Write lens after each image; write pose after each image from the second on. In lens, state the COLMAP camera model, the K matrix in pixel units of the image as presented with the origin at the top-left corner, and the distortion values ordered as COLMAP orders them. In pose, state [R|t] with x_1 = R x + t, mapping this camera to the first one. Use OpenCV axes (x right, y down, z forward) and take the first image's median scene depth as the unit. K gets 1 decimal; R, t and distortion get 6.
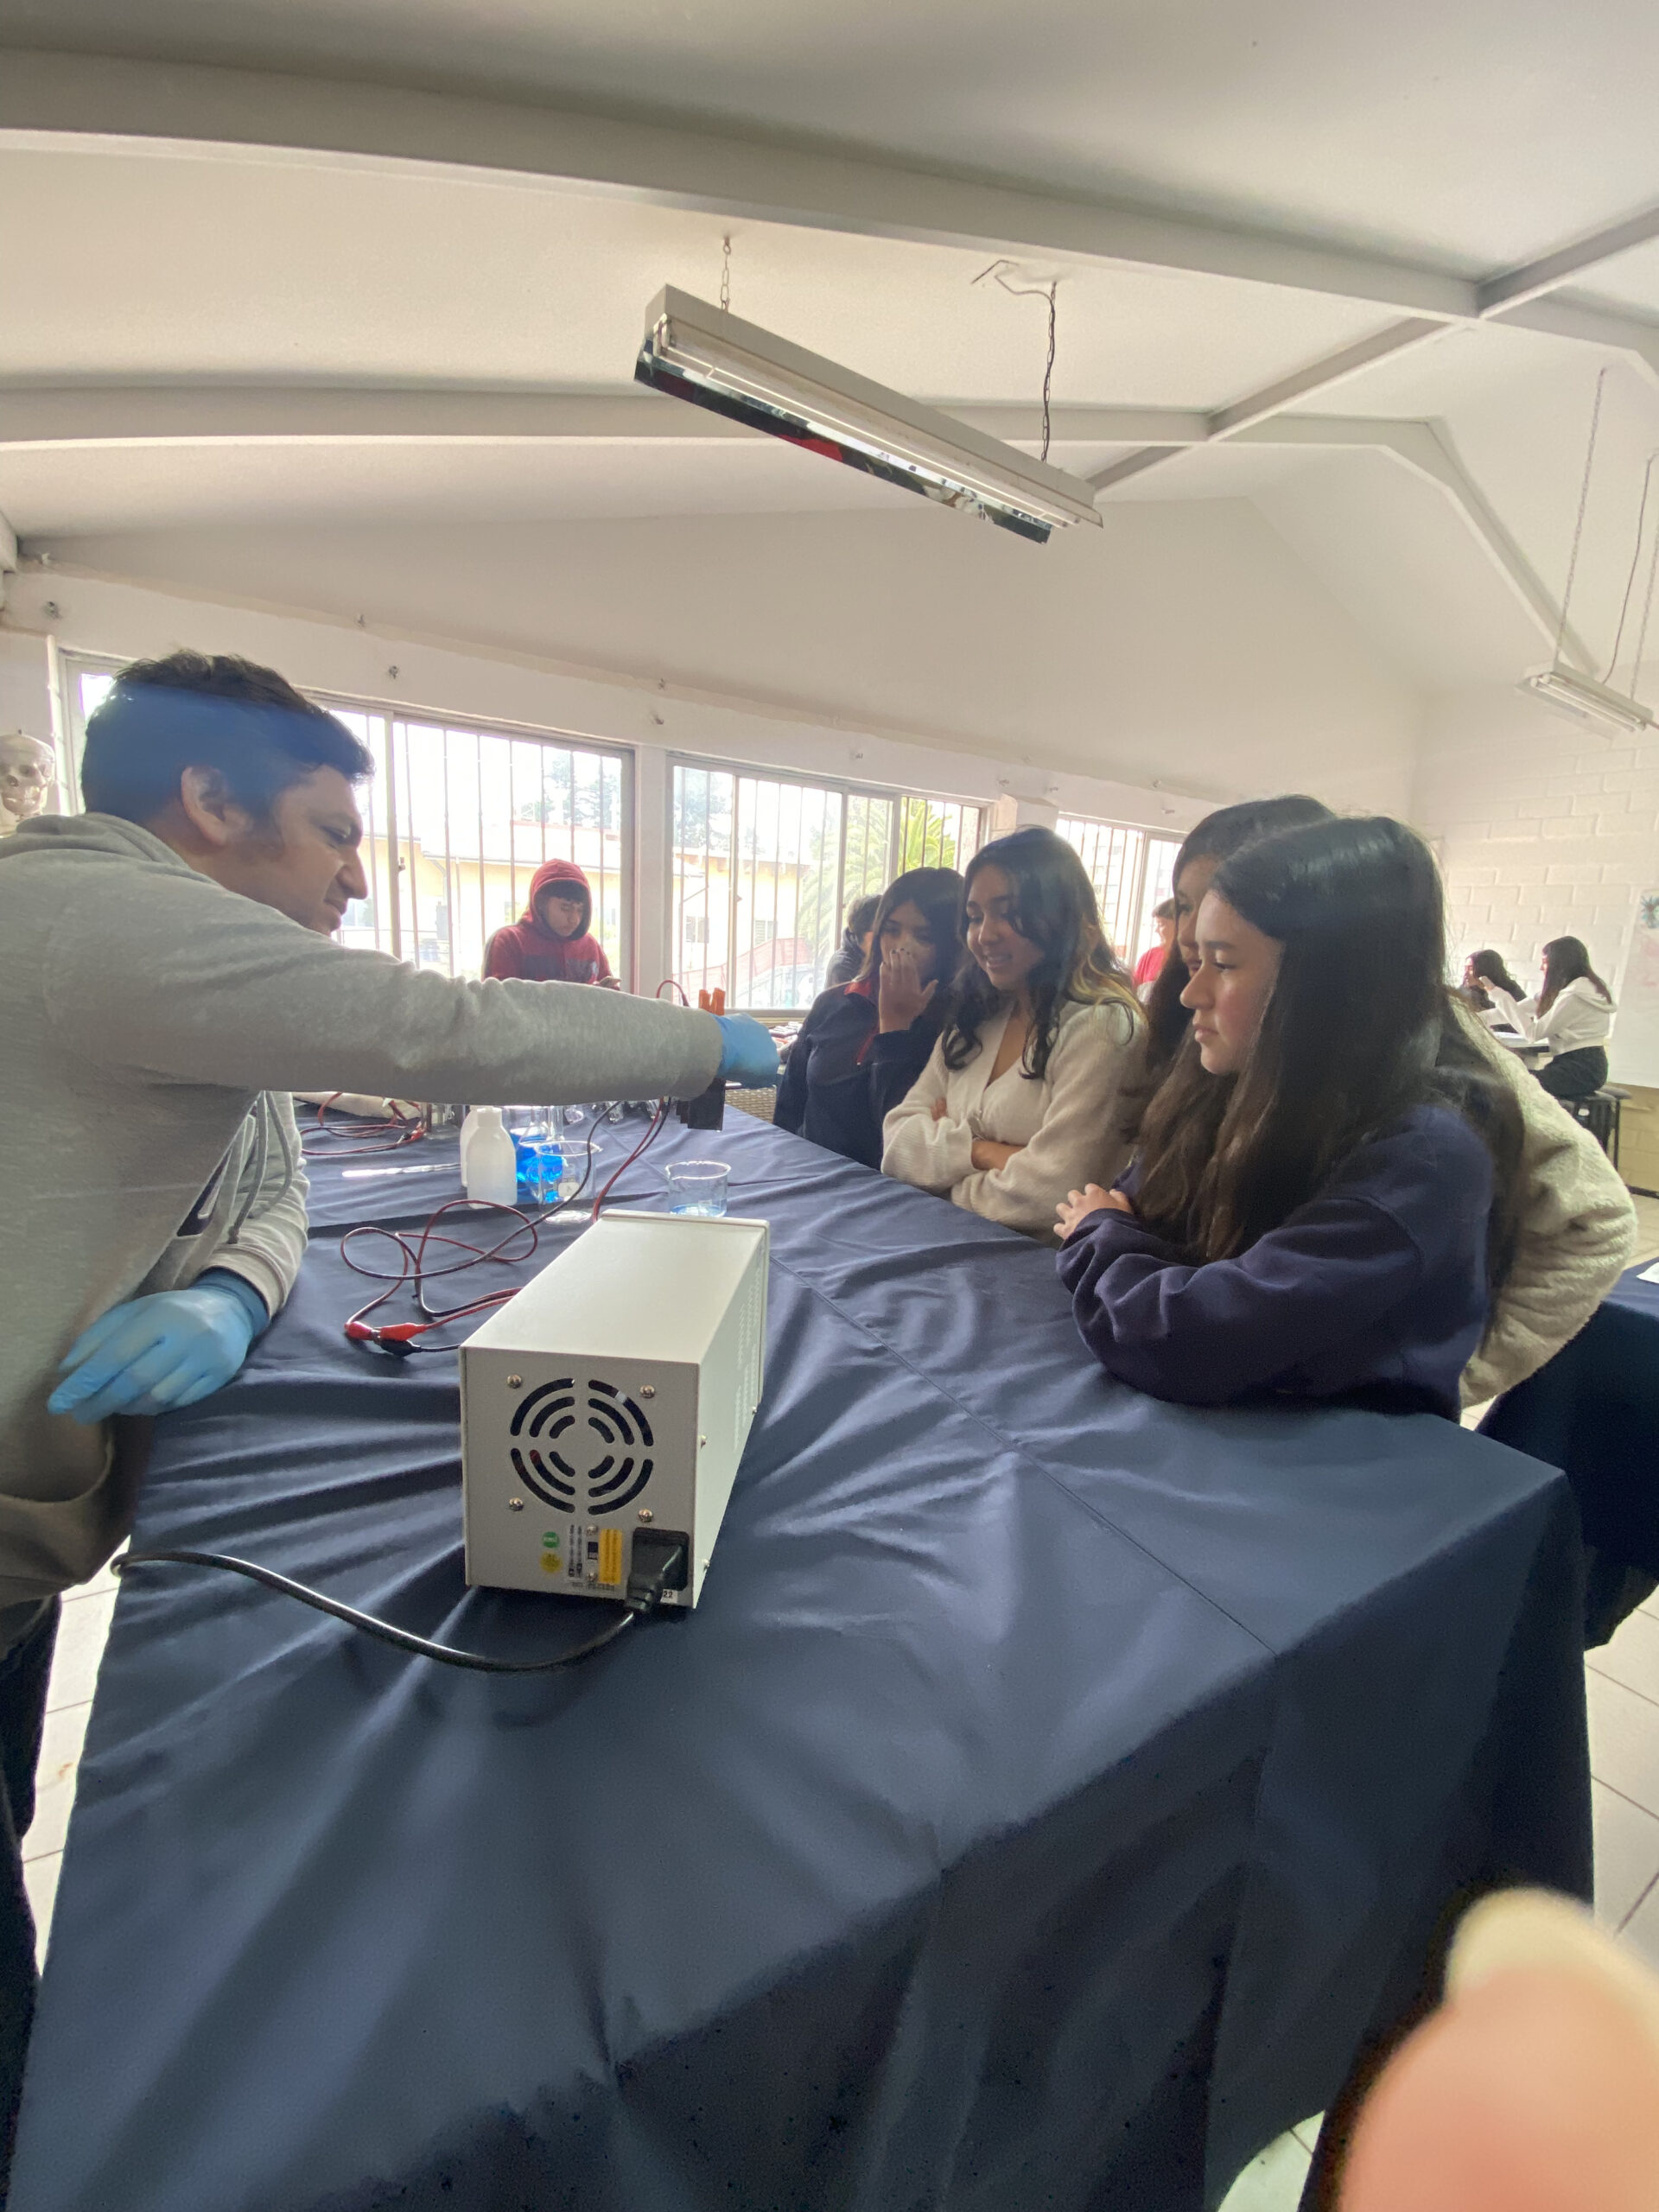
lens RADIAL K [[910.3, 0, 833.0], [0, 910.3, 1107.8], [0, 0, 1]] dist [0.003967, -0.008420]
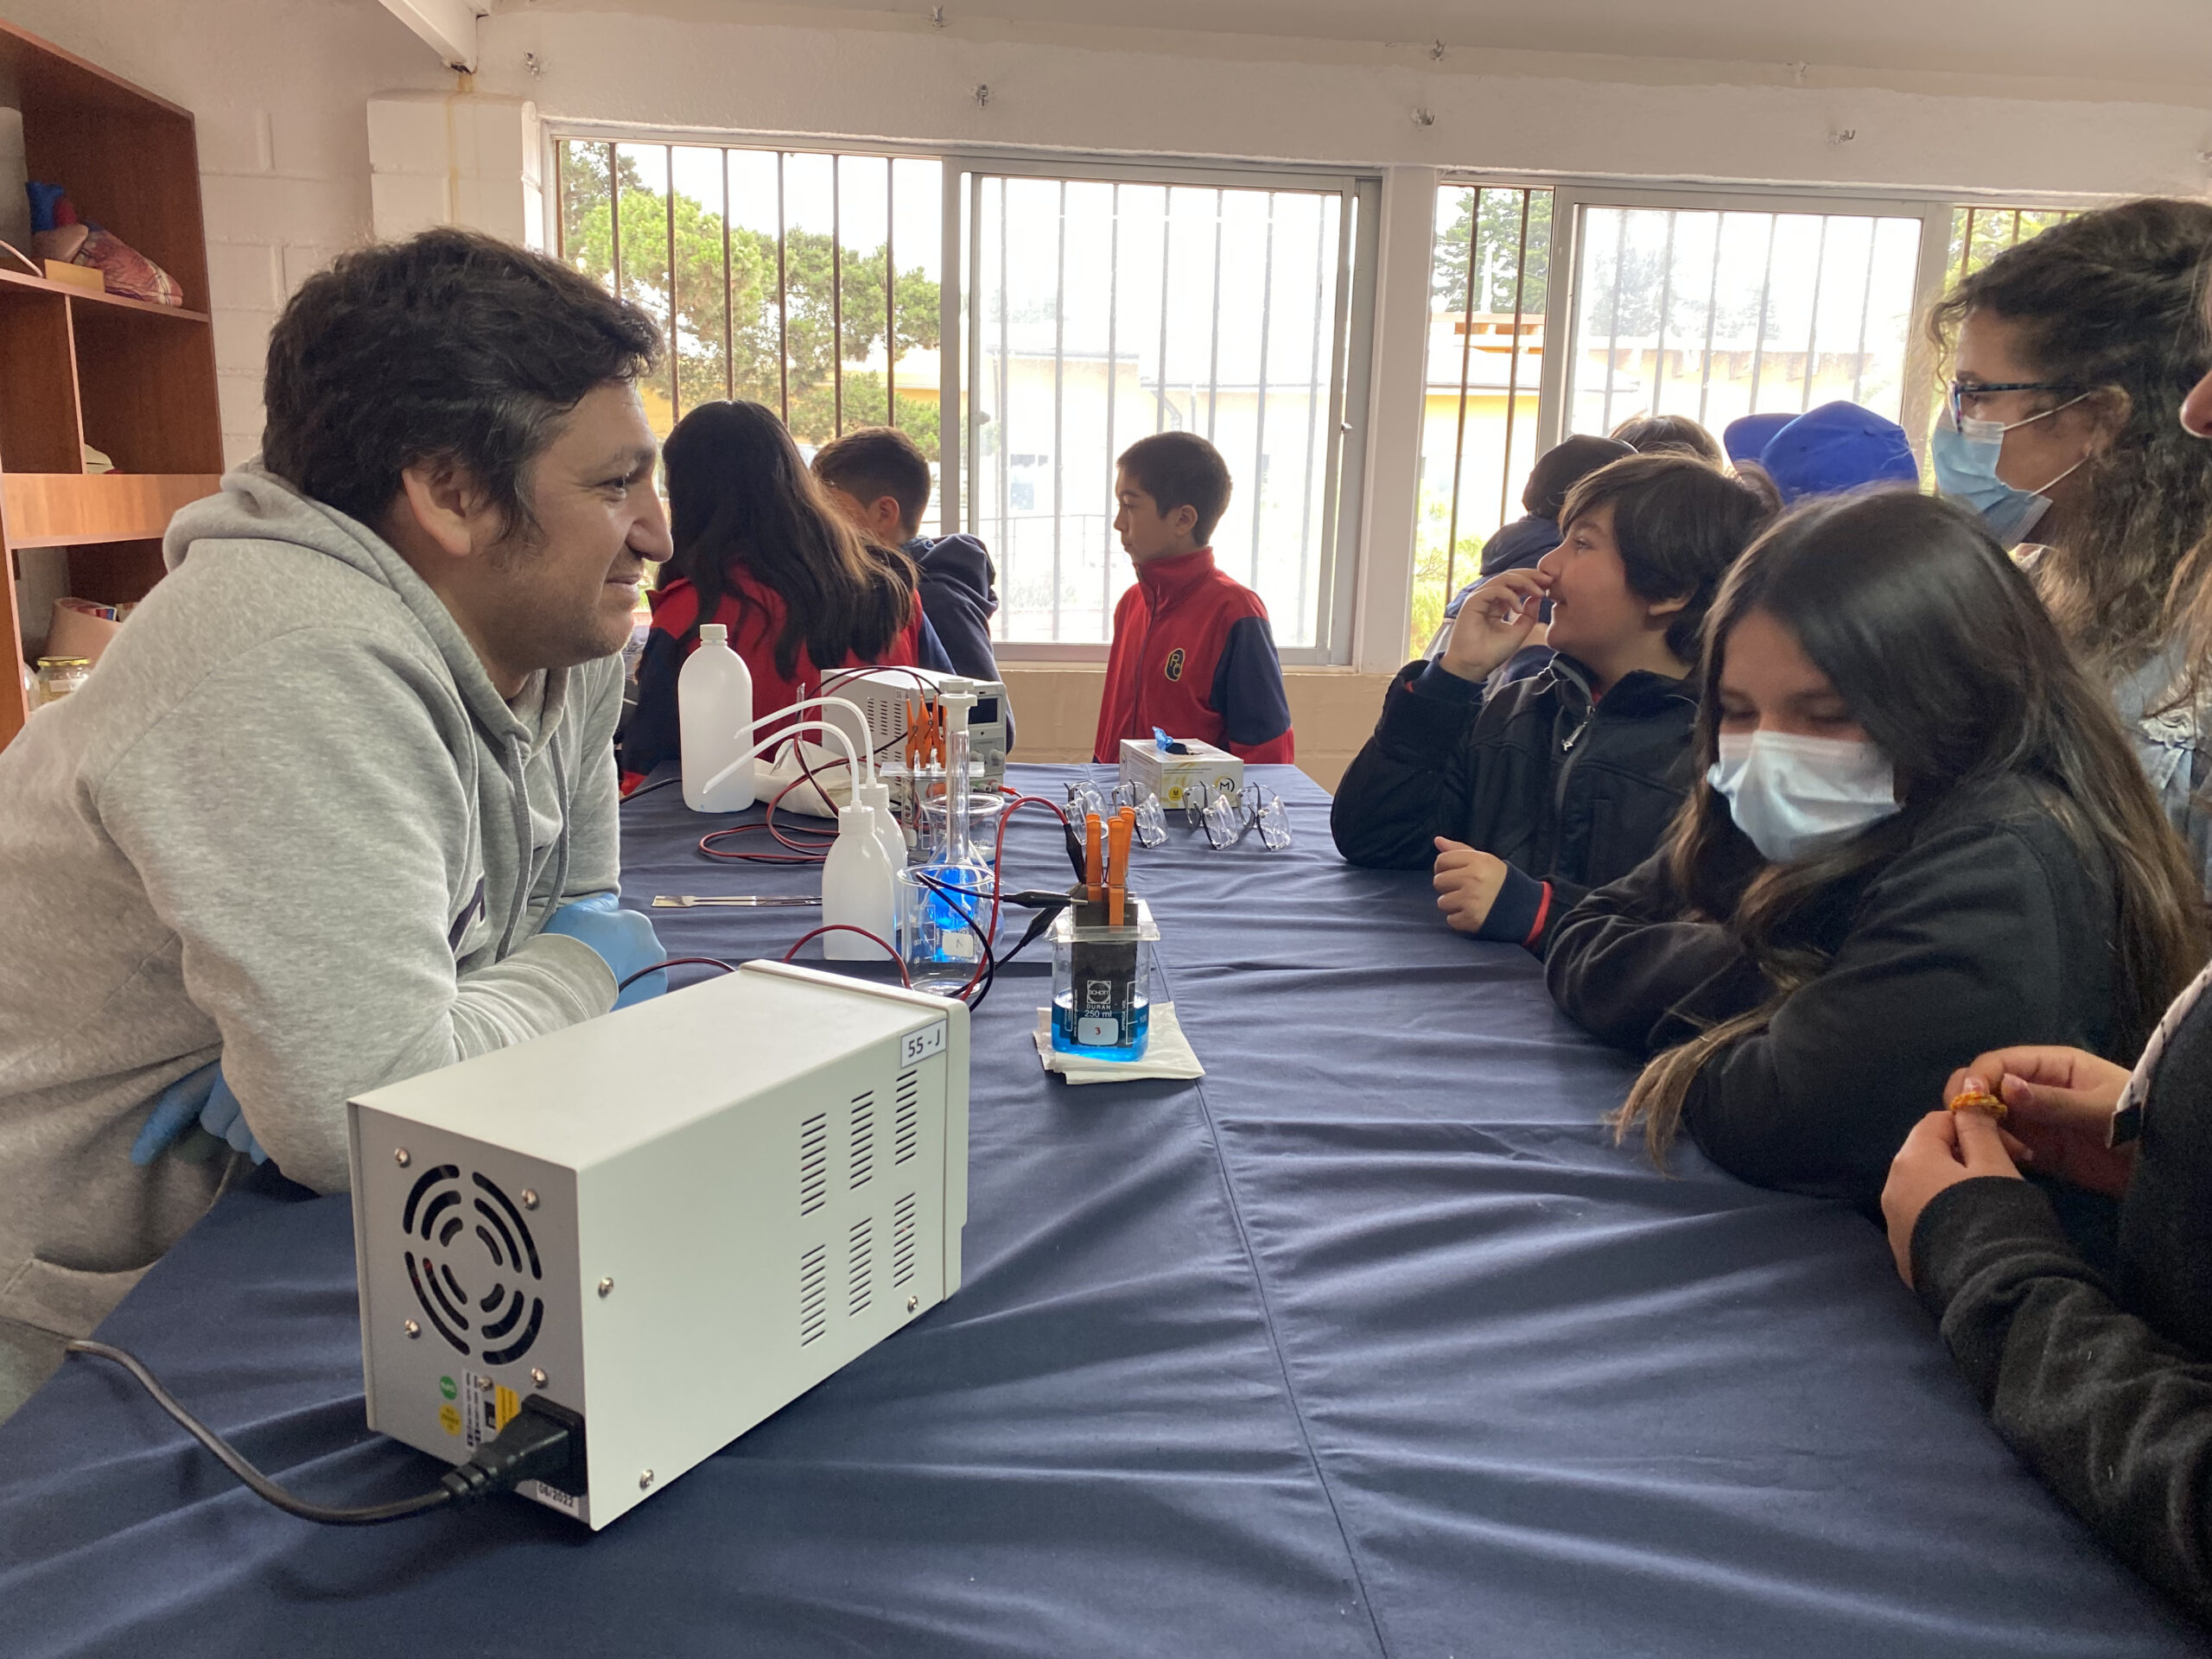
lens RADIAL K [[1725.3, 0, 1099.9], [0, 1725.3, 838.6], [0, 0, 1]] dist [0.008746, -0.006033]
pose [[0.901699, 0.057240, -0.428558, 0.463487], [-0.057236, 0.998277, 0.012909, -0.003145], [0.428559, 0.012889, 0.903422, -0.008782]]
